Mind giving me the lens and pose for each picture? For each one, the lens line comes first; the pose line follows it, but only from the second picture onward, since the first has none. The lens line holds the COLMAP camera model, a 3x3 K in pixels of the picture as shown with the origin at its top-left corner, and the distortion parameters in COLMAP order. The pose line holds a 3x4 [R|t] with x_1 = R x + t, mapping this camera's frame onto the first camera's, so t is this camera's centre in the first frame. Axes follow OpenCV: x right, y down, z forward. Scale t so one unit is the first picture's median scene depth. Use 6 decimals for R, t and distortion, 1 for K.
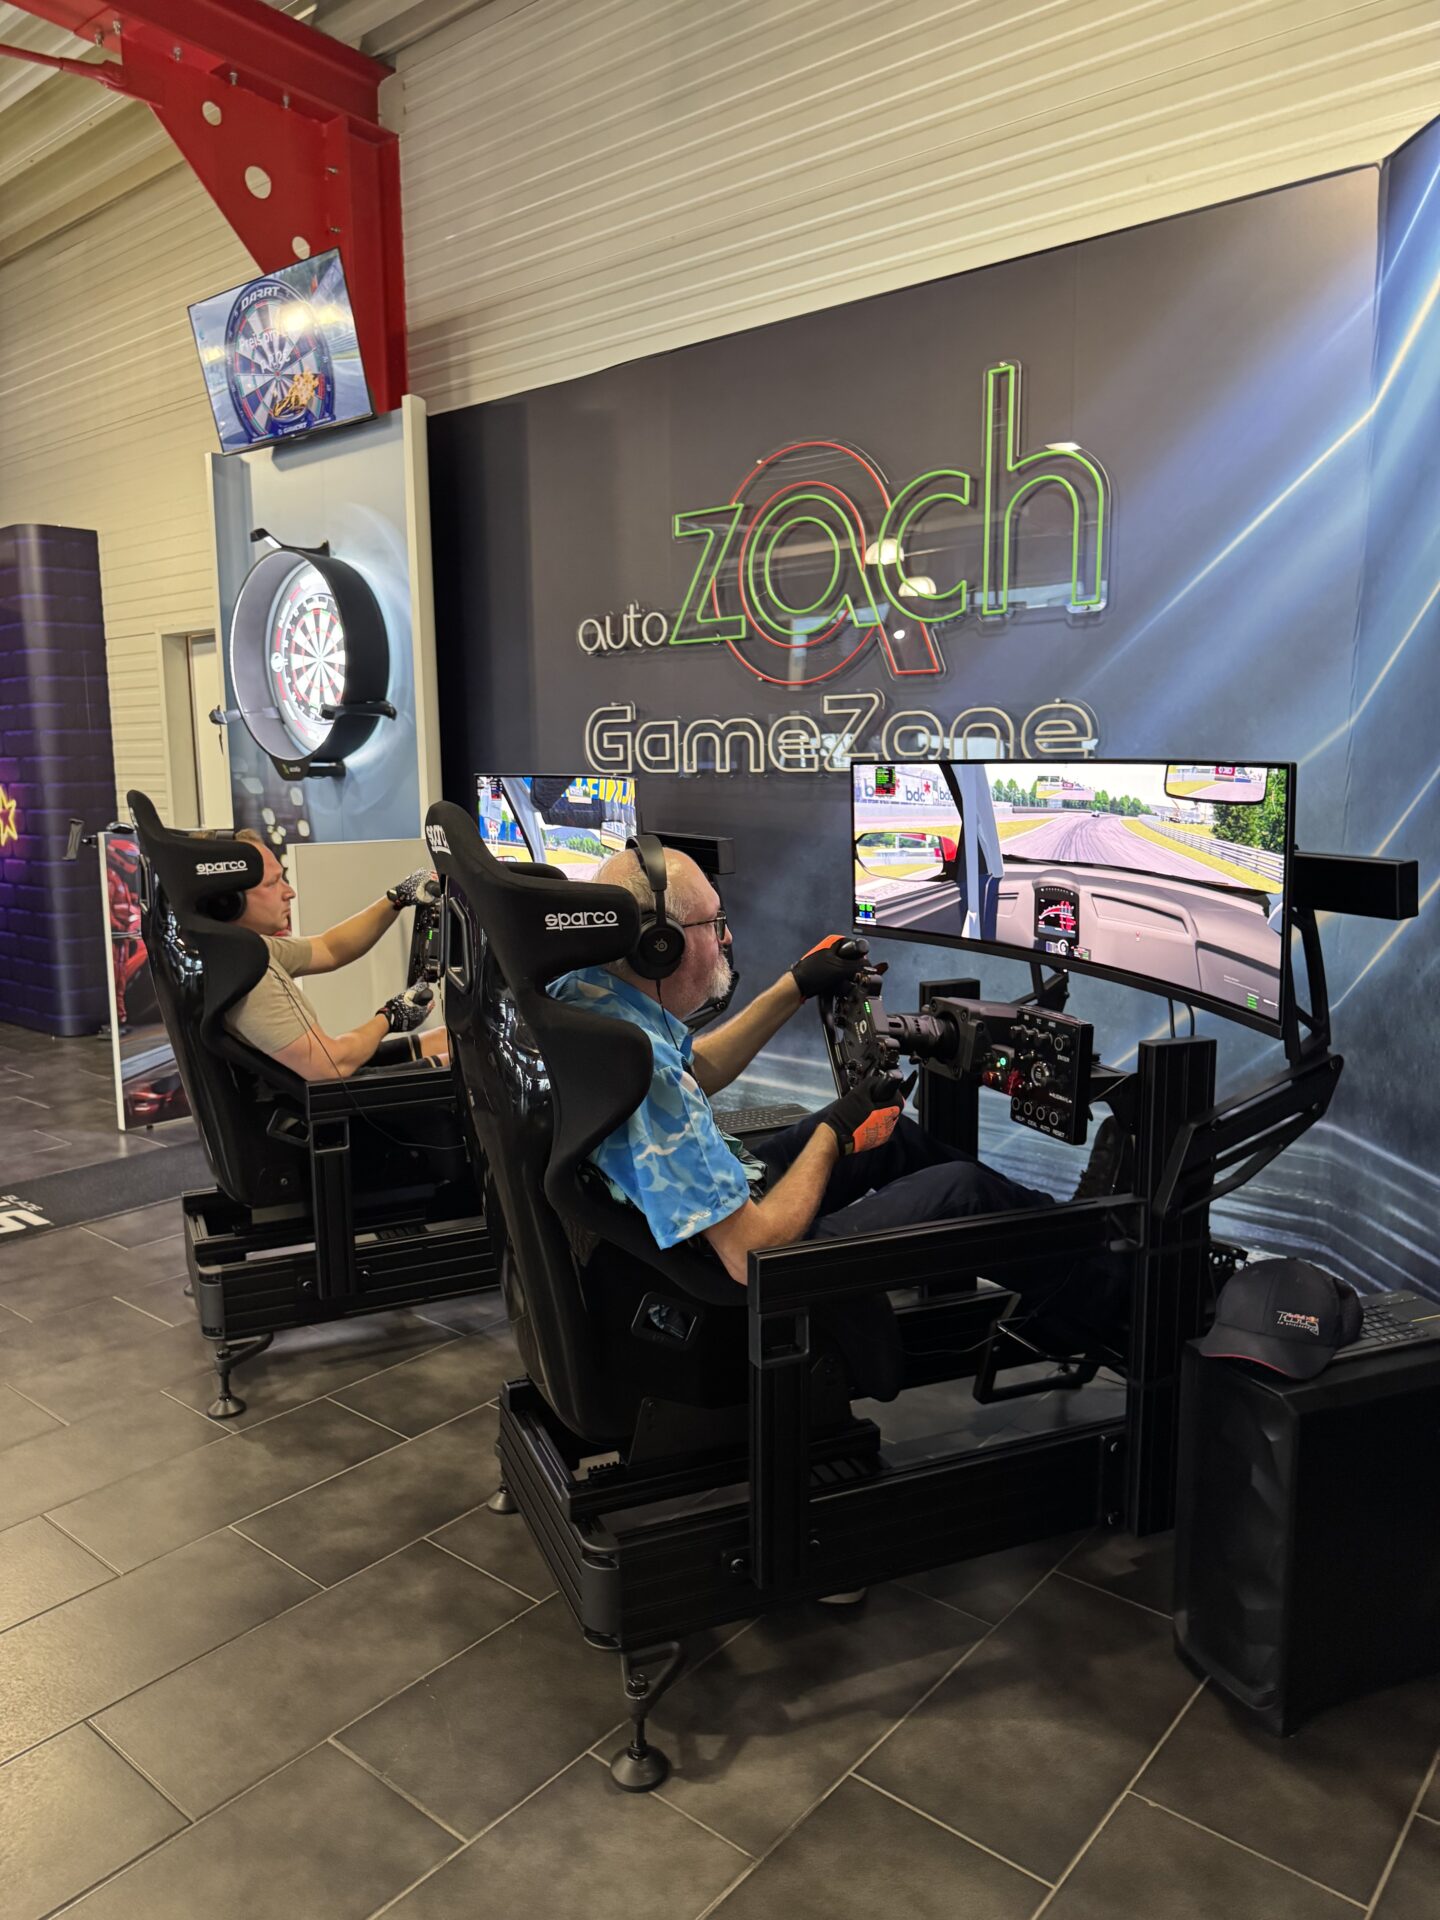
lens RADIAL K [[1356.1, 0, 718.2], [0, 1356.1, 963.4], [0, 0, 1]] dist [0.092546, -0.155912]
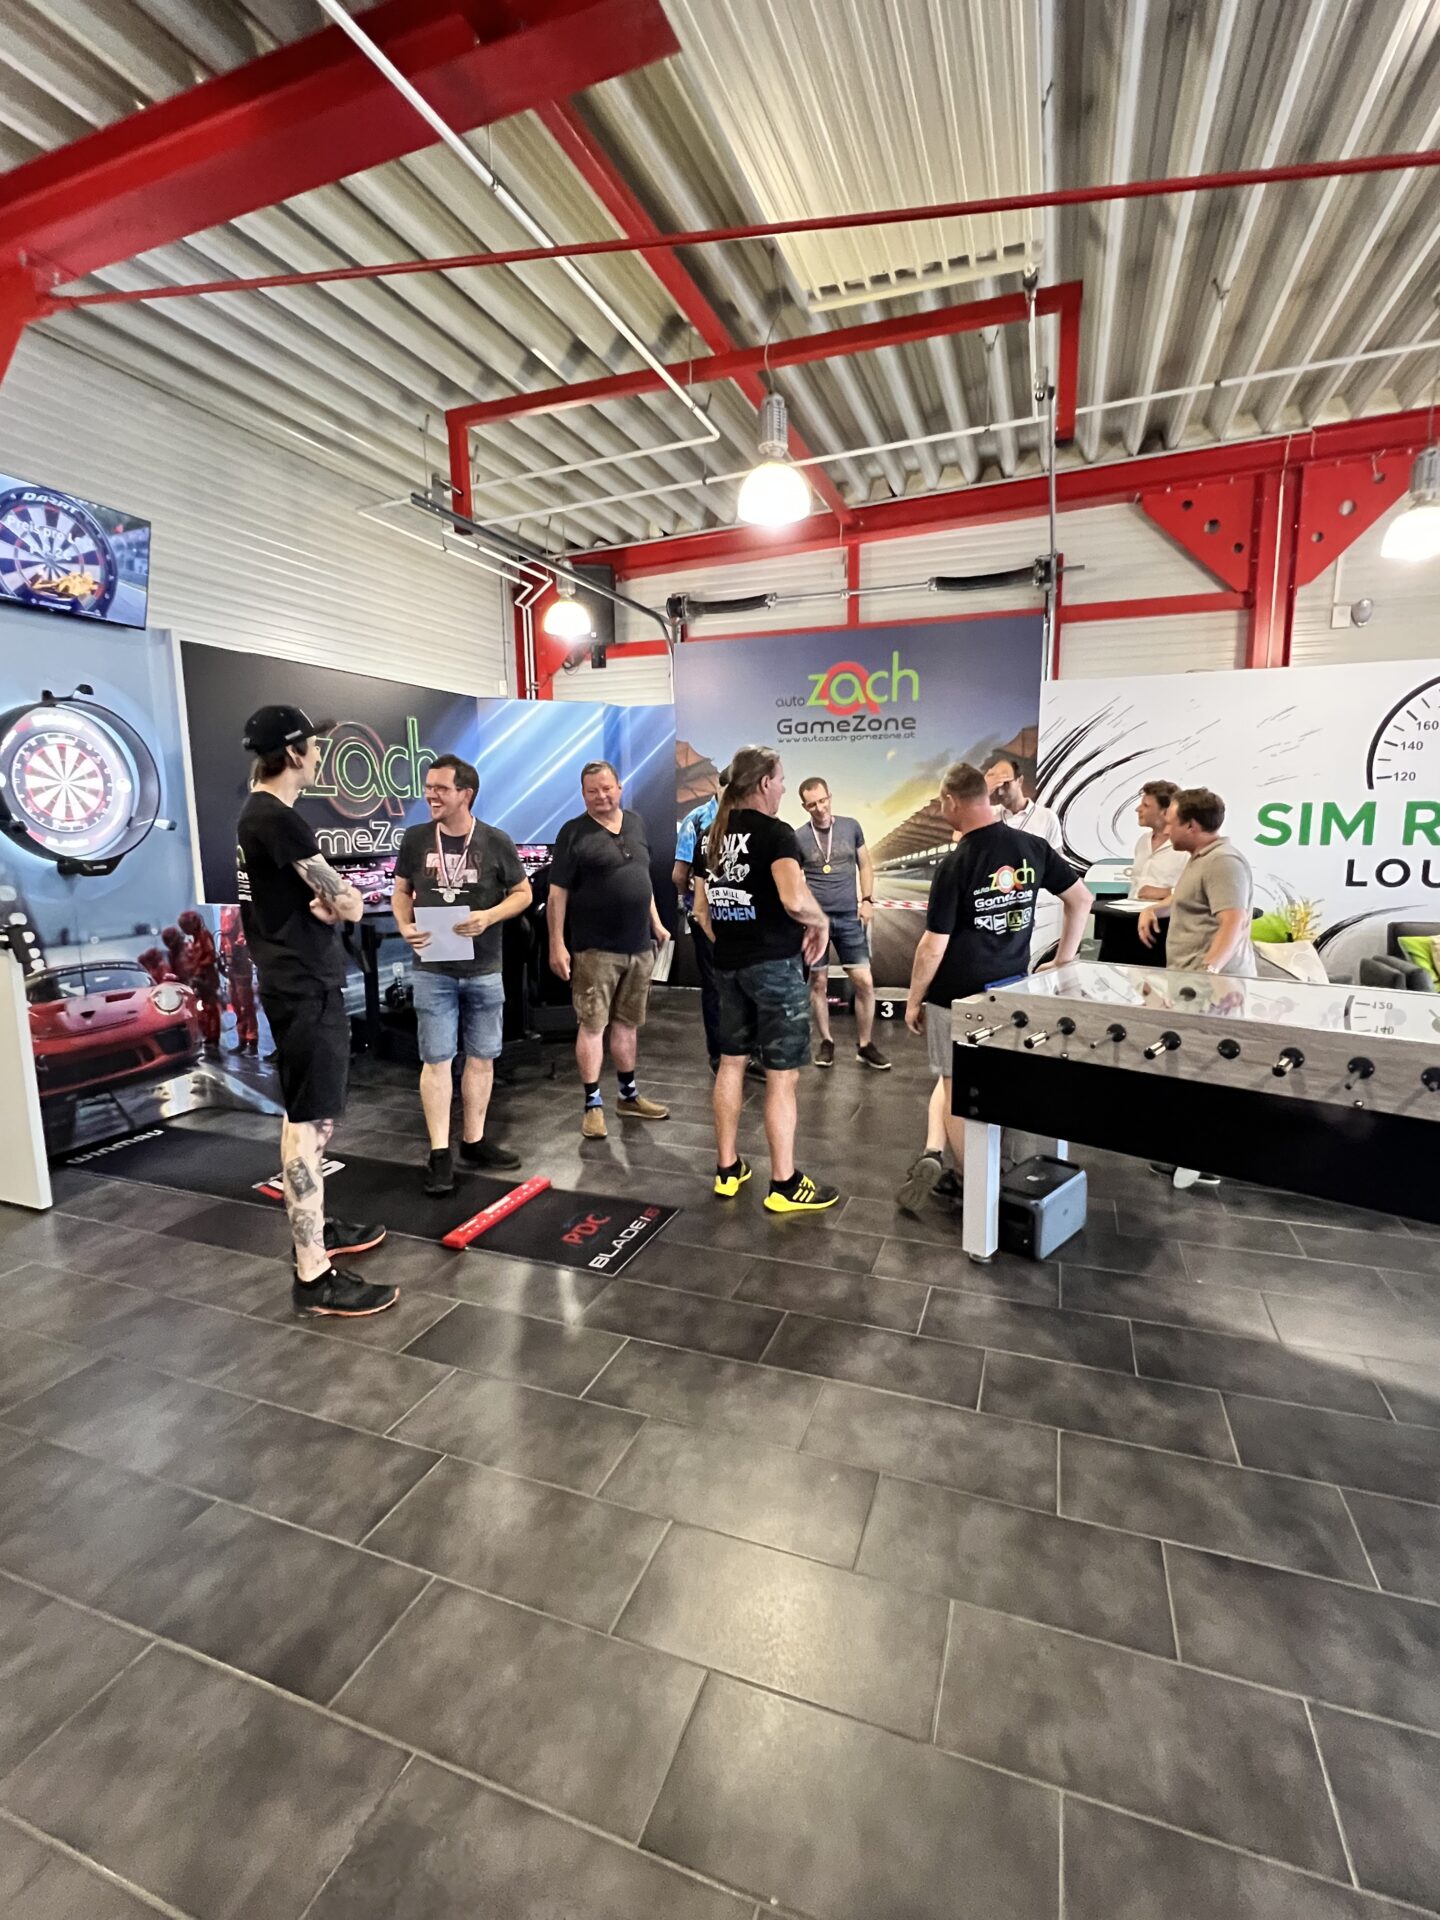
lens RADIAL K [[898.9, 0, 716.1], [0, 898.9, 958.4], [0, 0, 1]] dist [0.000059, -0.000032]
pose [[-0.325818, -0.134951, 0.935751, -2.062475], [0.148186, 0.970237, 0.191521, -0.209751], [-0.933747, 0.201066, -0.296123, 1.126633]]
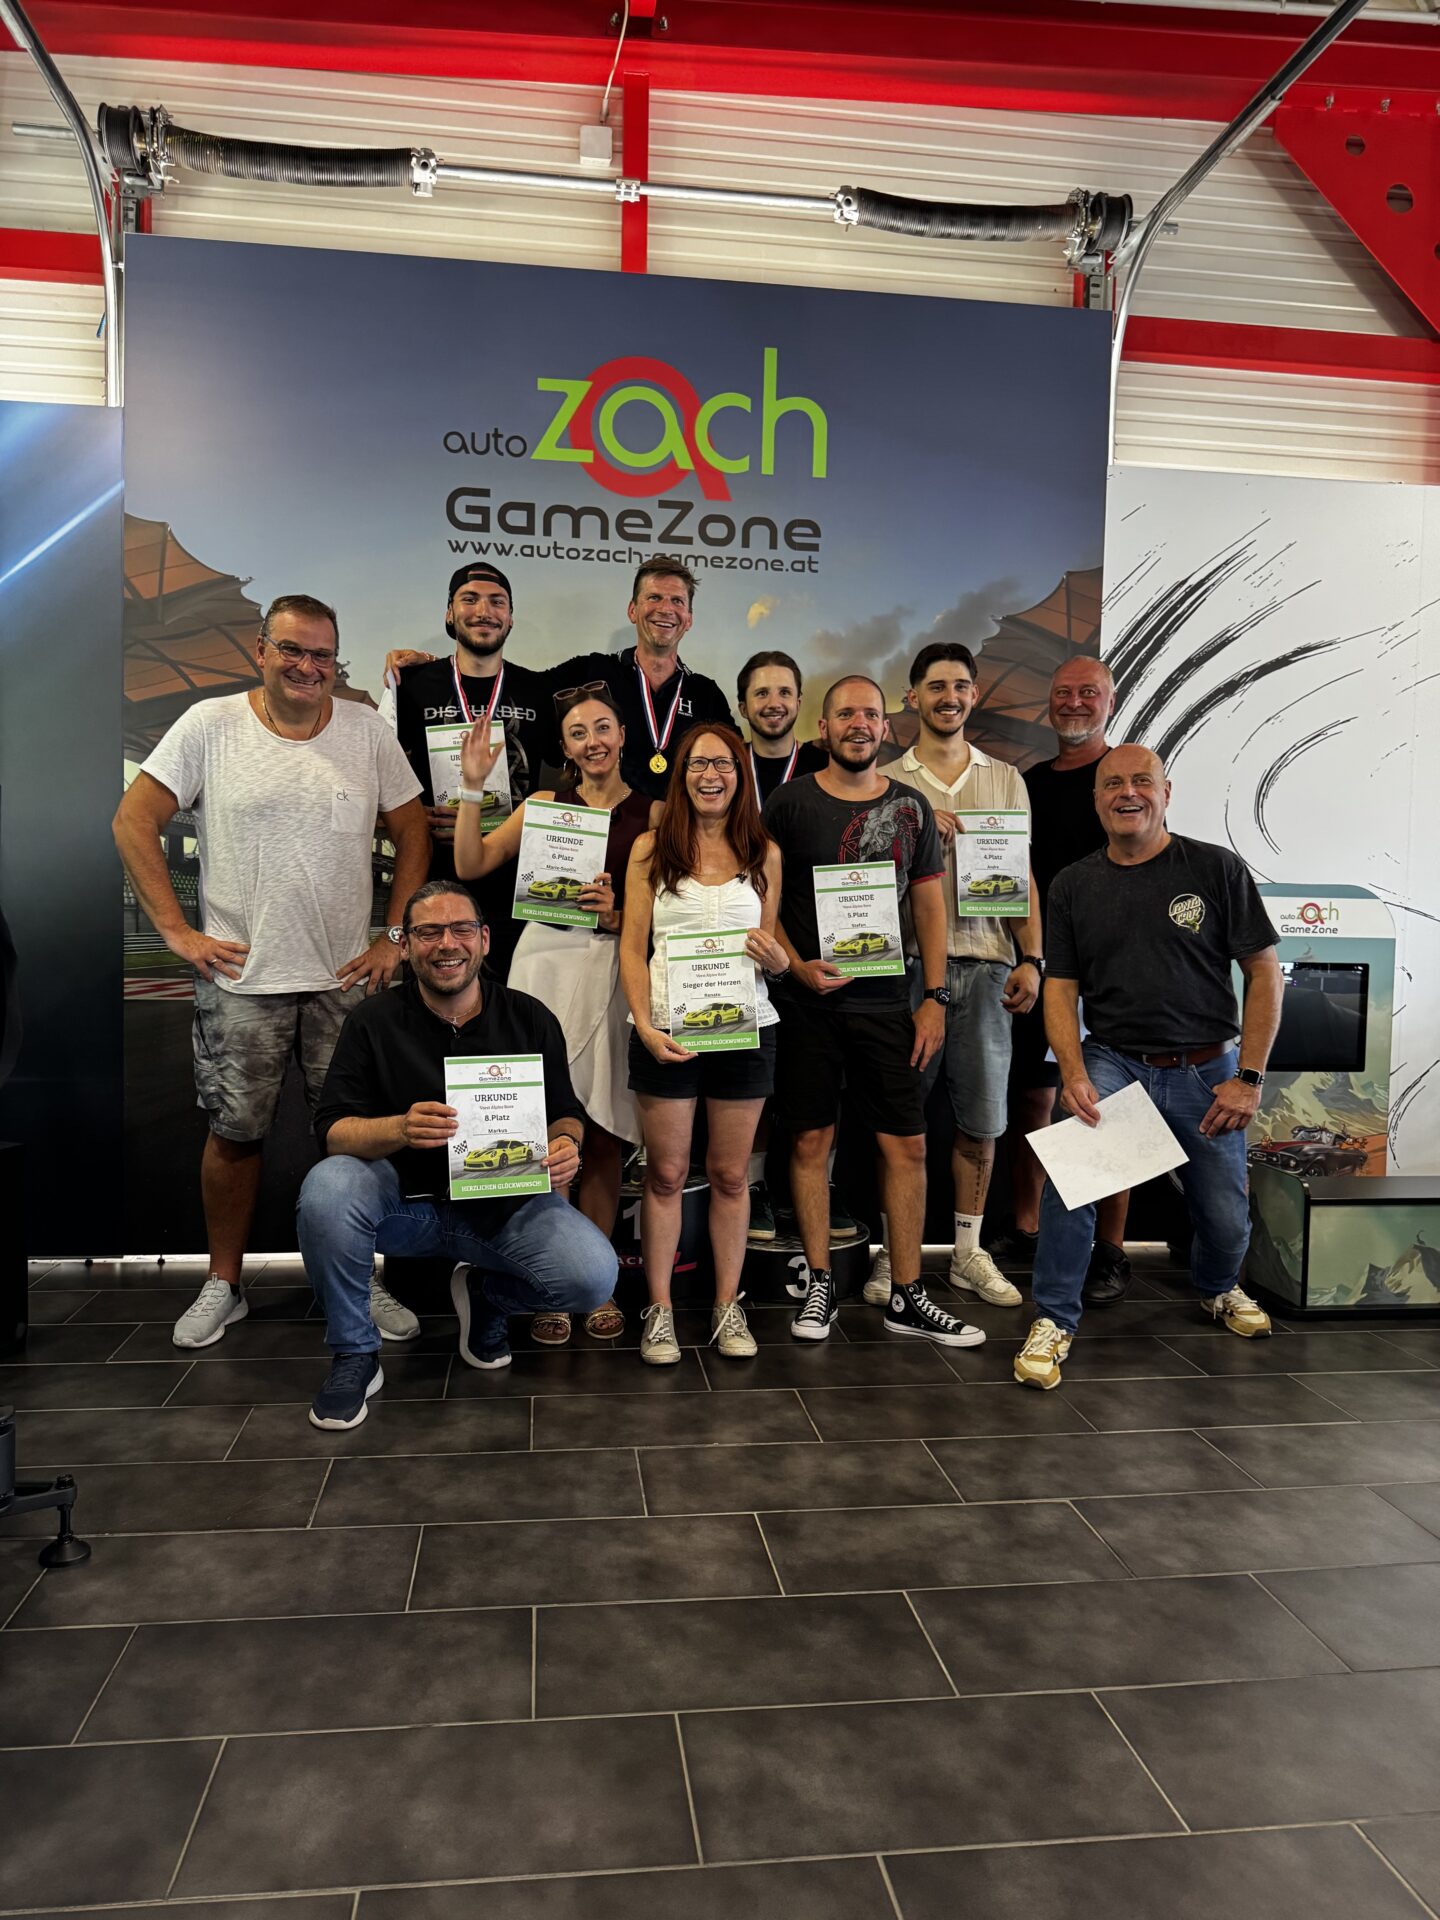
lens RADIAL K [[1355.2, 0, 719.3], [0, 1355.2, 959.1], [0, 0, 1]] dist [0.085902, -0.139134]
pose [[-0.734766, -0.043374, 0.676932, -0.882892], [0.084620, 0.984297, 0.154918, -0.080901], [-0.673022, 0.171110, -0.719558, 0.981045]]
